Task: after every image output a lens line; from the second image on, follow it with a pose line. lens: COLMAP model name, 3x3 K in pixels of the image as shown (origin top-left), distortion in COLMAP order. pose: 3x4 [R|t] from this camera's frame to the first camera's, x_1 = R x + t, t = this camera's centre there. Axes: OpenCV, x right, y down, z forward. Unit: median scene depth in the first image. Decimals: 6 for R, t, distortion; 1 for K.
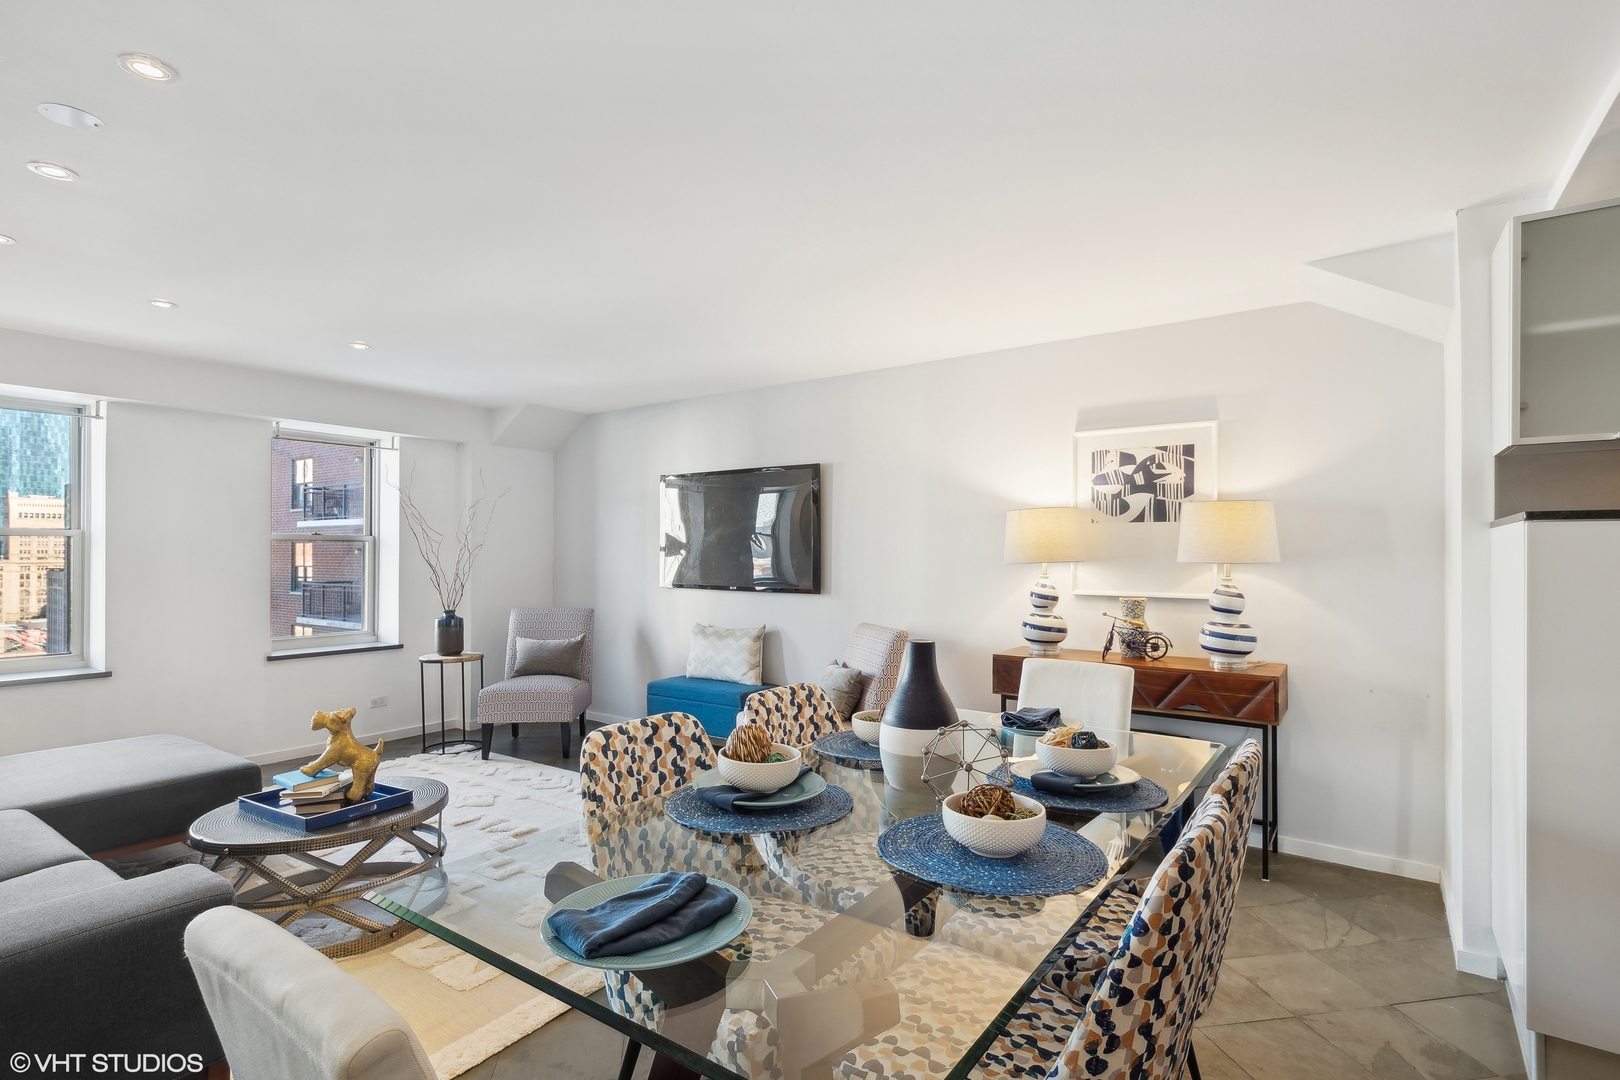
lens RADIAL K [[775.8, 0, 809.2], [0, 775.8, 550.5], [0, 0, 1]] dist [-0.000768, -0.000314]
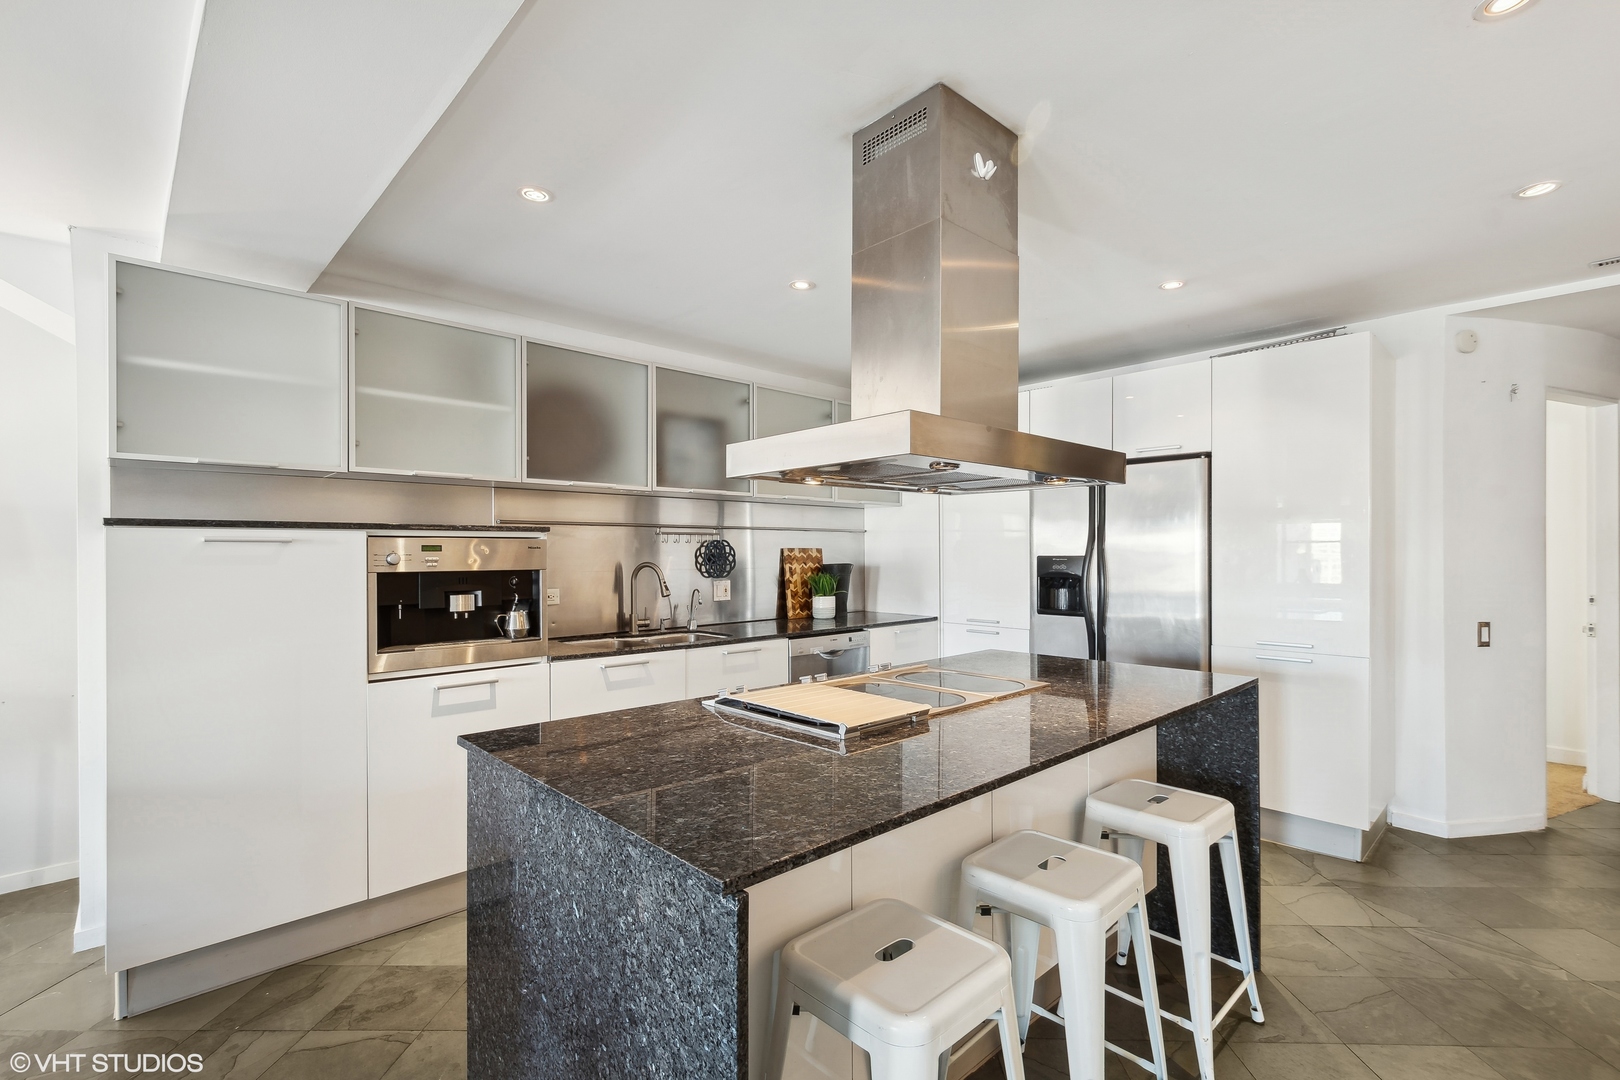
lens RADIAL K [[724.3, 0, 829.1], [0, 724.3, 541.2], [0, 0, 1]] dist [0.004939, -0.001978]
pose [[0.183711, 0.011754, 0.982910, 0.044386], [0.003300, 0.999915, -0.012574, 0.000925], [-0.982975, 0.005553, 0.183657, -0.122726]]
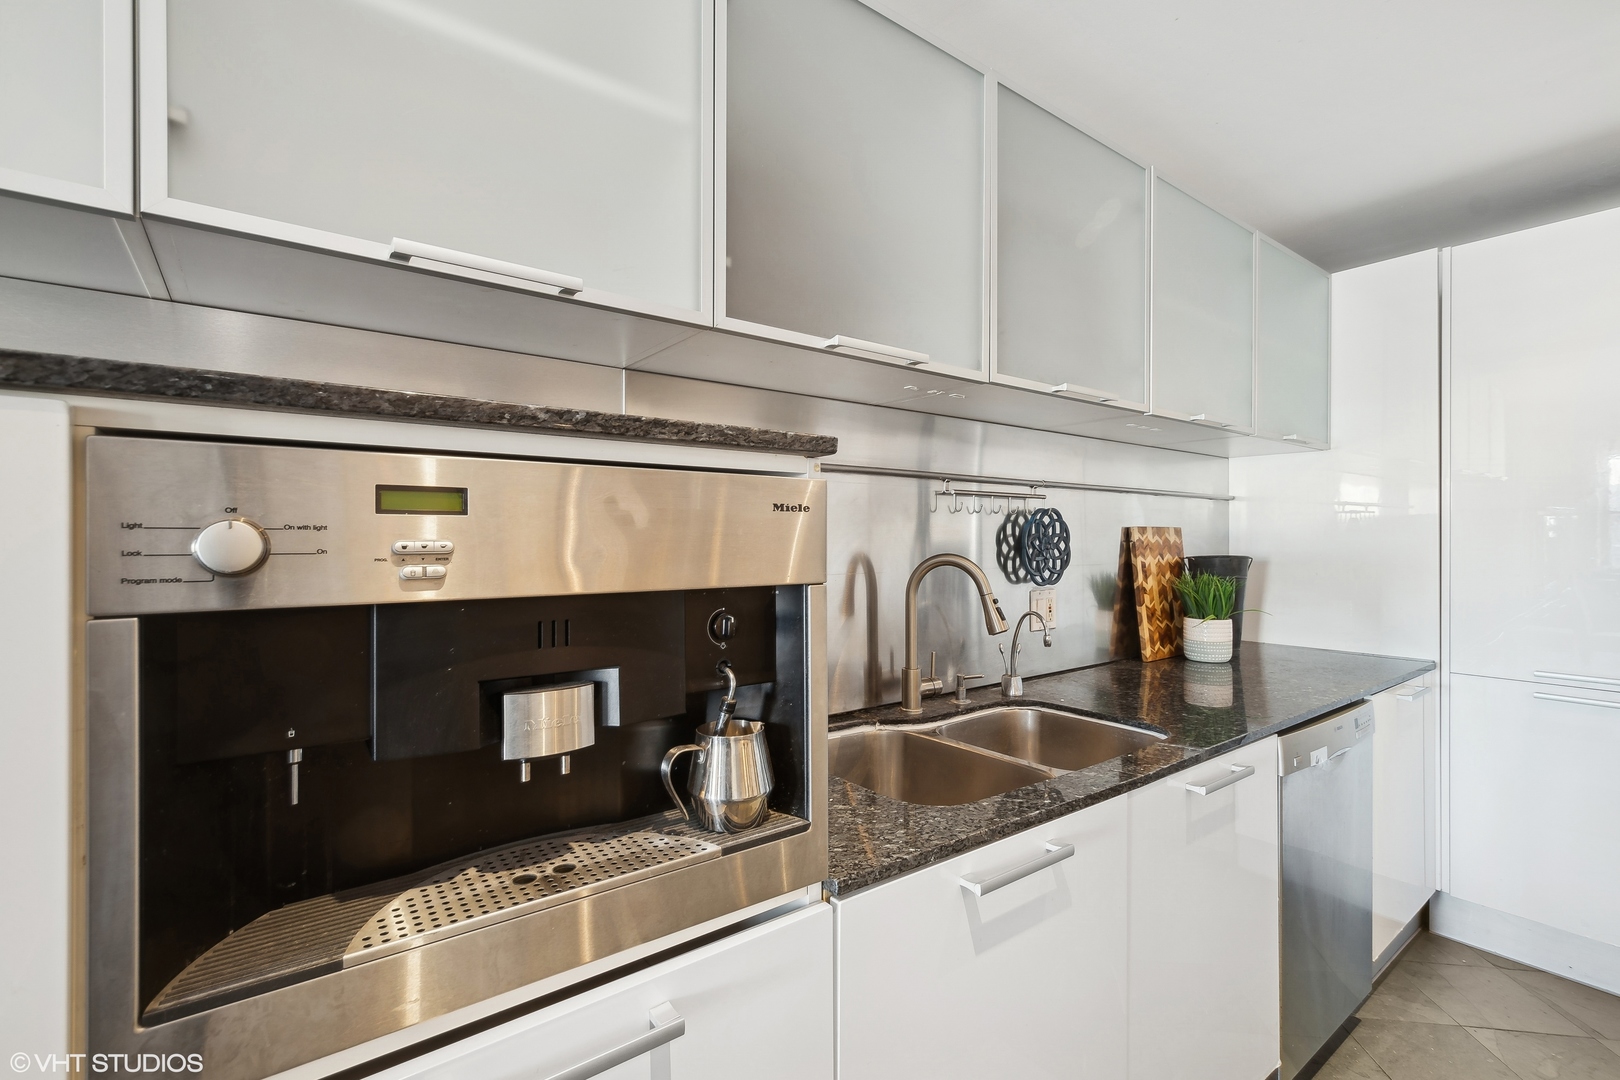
lens RADIAL K [[724.3, 0, 837.5], [0, 724.3, 533.0], [0, 0, 1]] dist [0.004939, -0.001978]
pose [[0.277244, 0.004829, 0.960787, 0.554737], [0.001188, 0.999985, -0.005369, 0.006064], [-0.960799, 0.002630, 0.277234, 0.266289]]
